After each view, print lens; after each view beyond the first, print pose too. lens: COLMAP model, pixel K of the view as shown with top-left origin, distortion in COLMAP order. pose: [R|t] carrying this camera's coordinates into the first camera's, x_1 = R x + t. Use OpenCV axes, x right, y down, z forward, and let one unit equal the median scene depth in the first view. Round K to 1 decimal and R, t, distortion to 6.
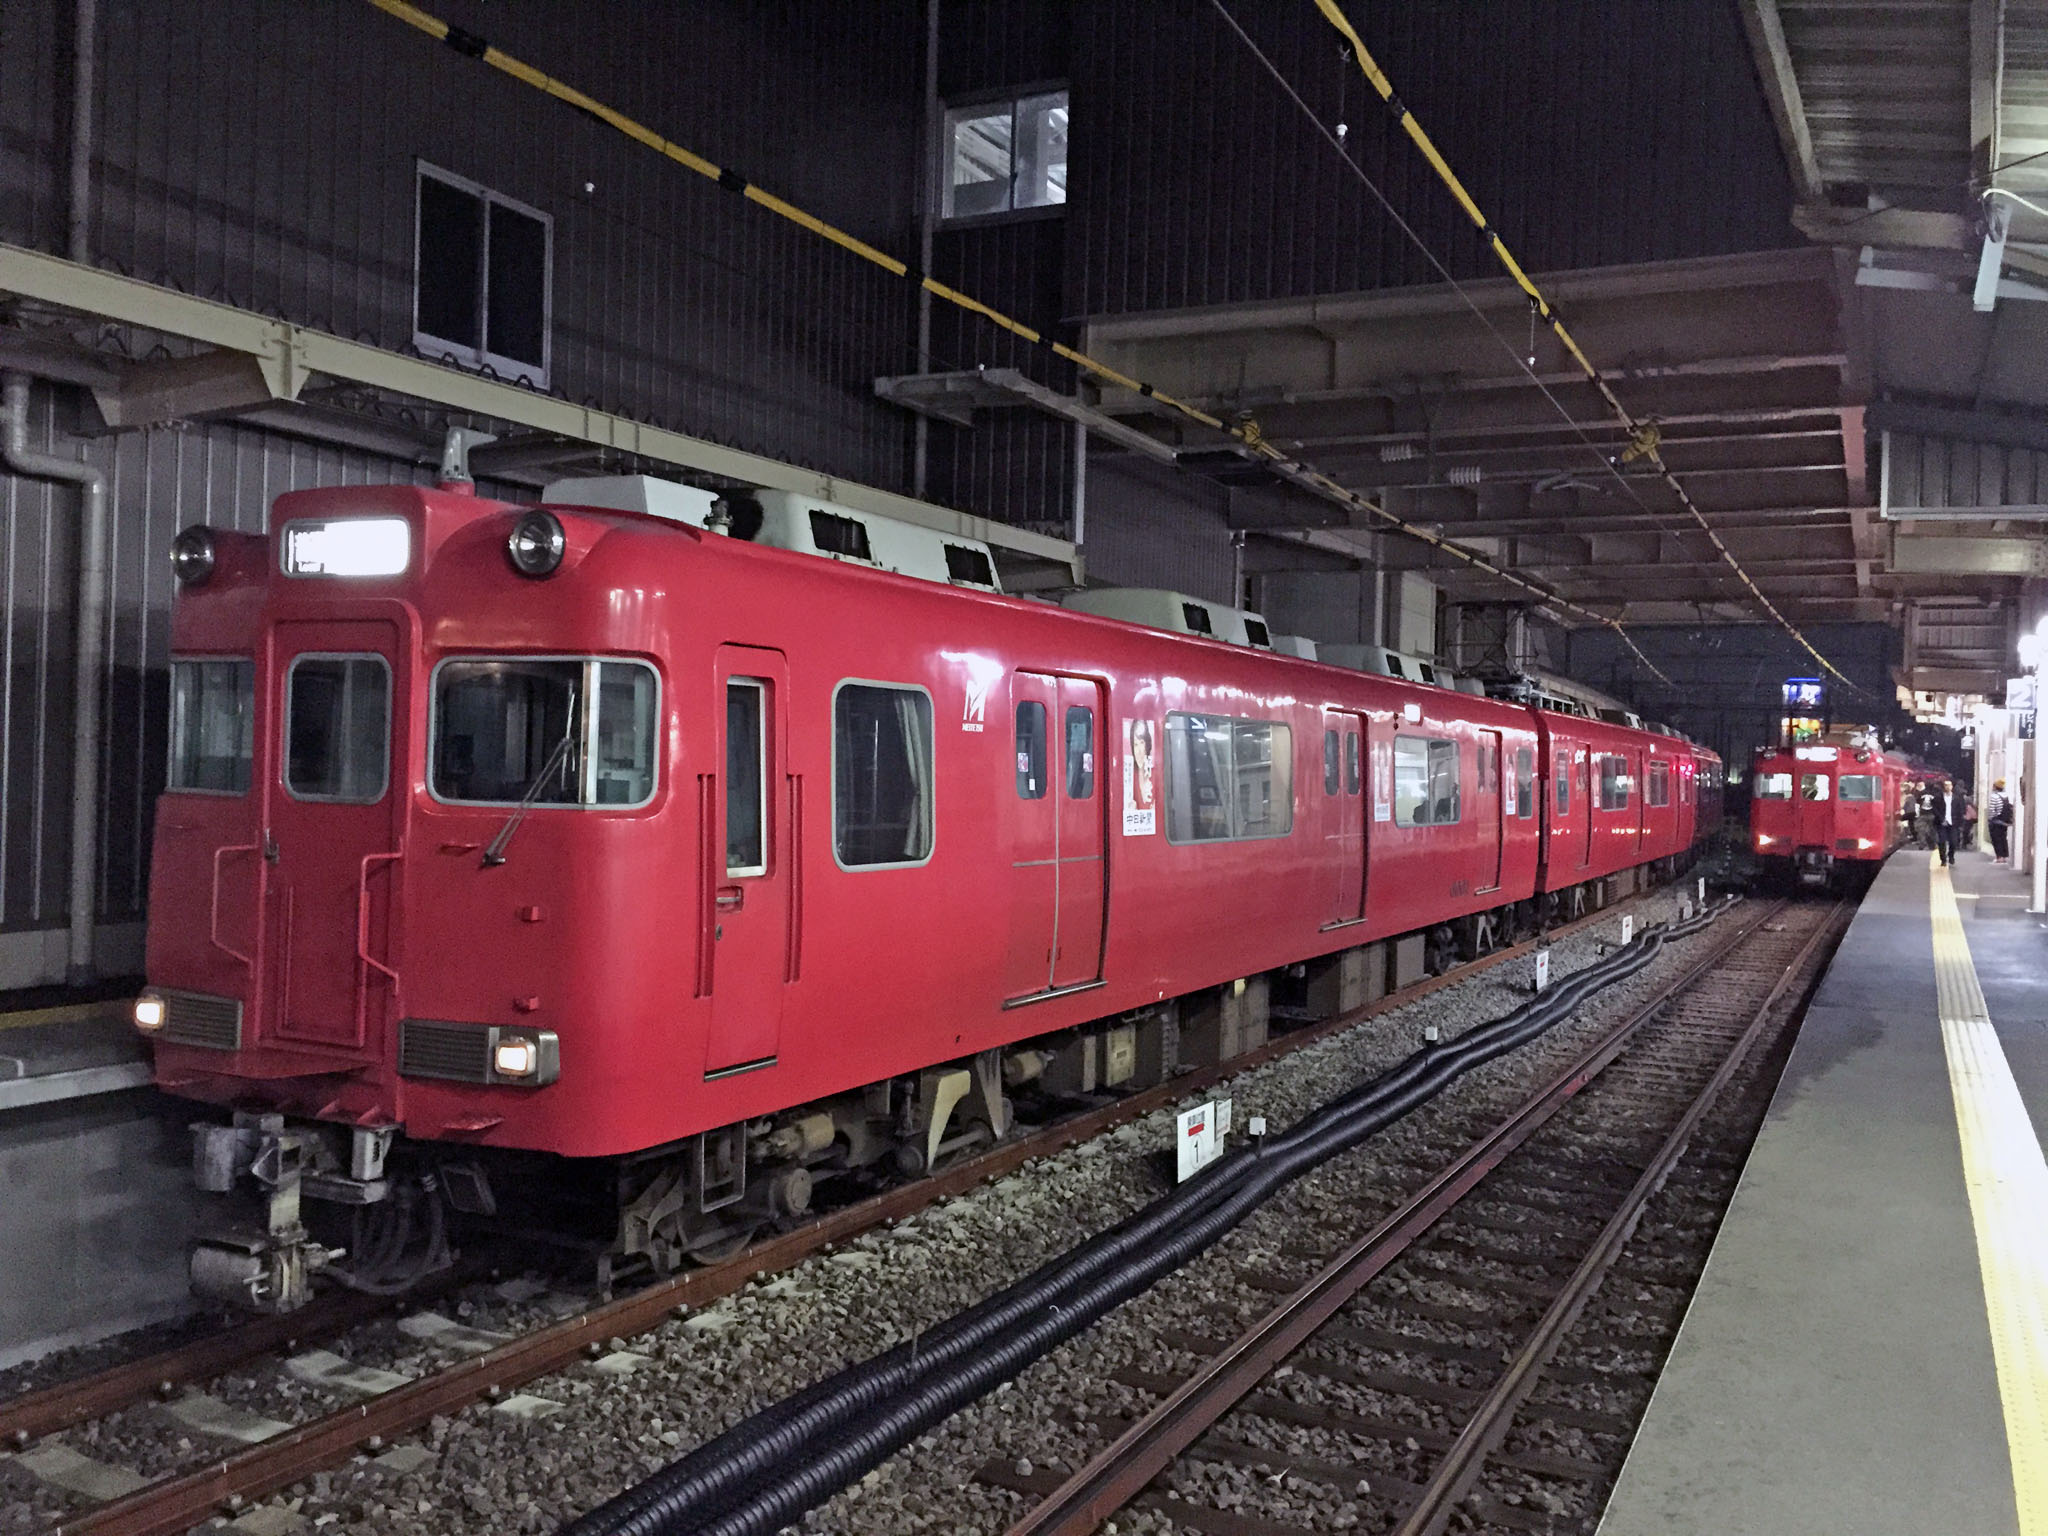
lens RADIAL K [[1822.3, 0, 1024.0], [0, 1822.3, 768.0], [0, 0, 1]] dist [0.000659, -0.007845]
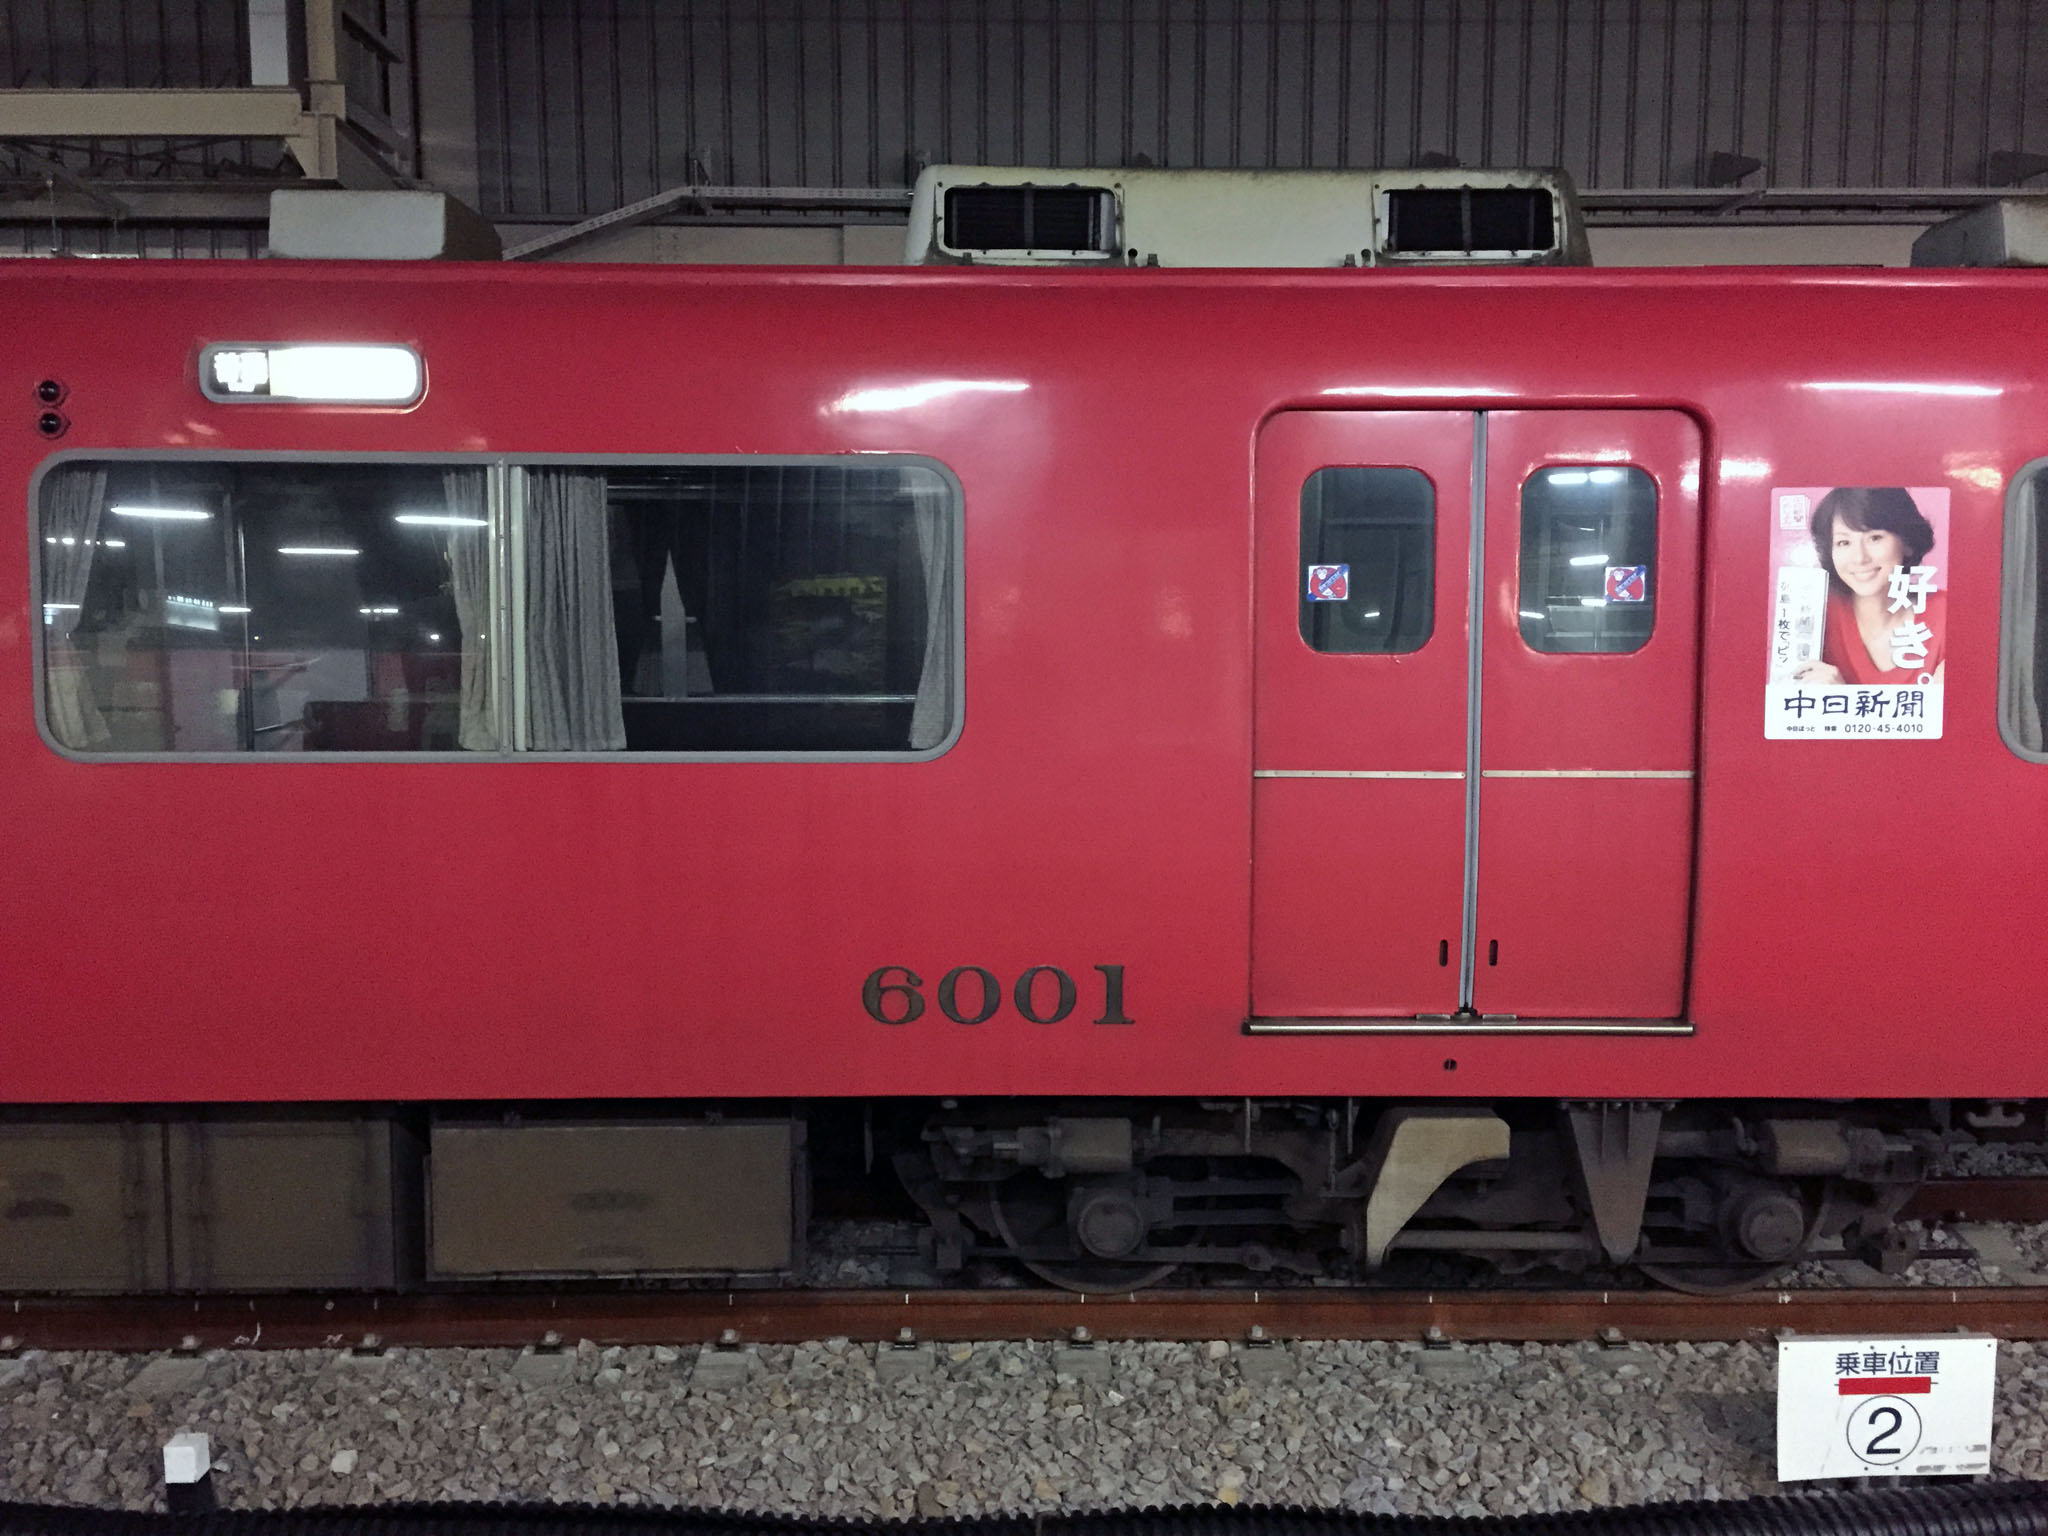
lens RADIAL K [[1670.4, 0, 1024.0], [0, 1670.4, 768.0], [0, 0, 1]] dist [-0.001397, 0.000300]
pose [[0.458910, 0.086768, -0.884236, 0.357161], [0.014405, 0.994363, 0.105051, -0.003021], [0.888366, -0.060946, 0.455073, 0.635244]]
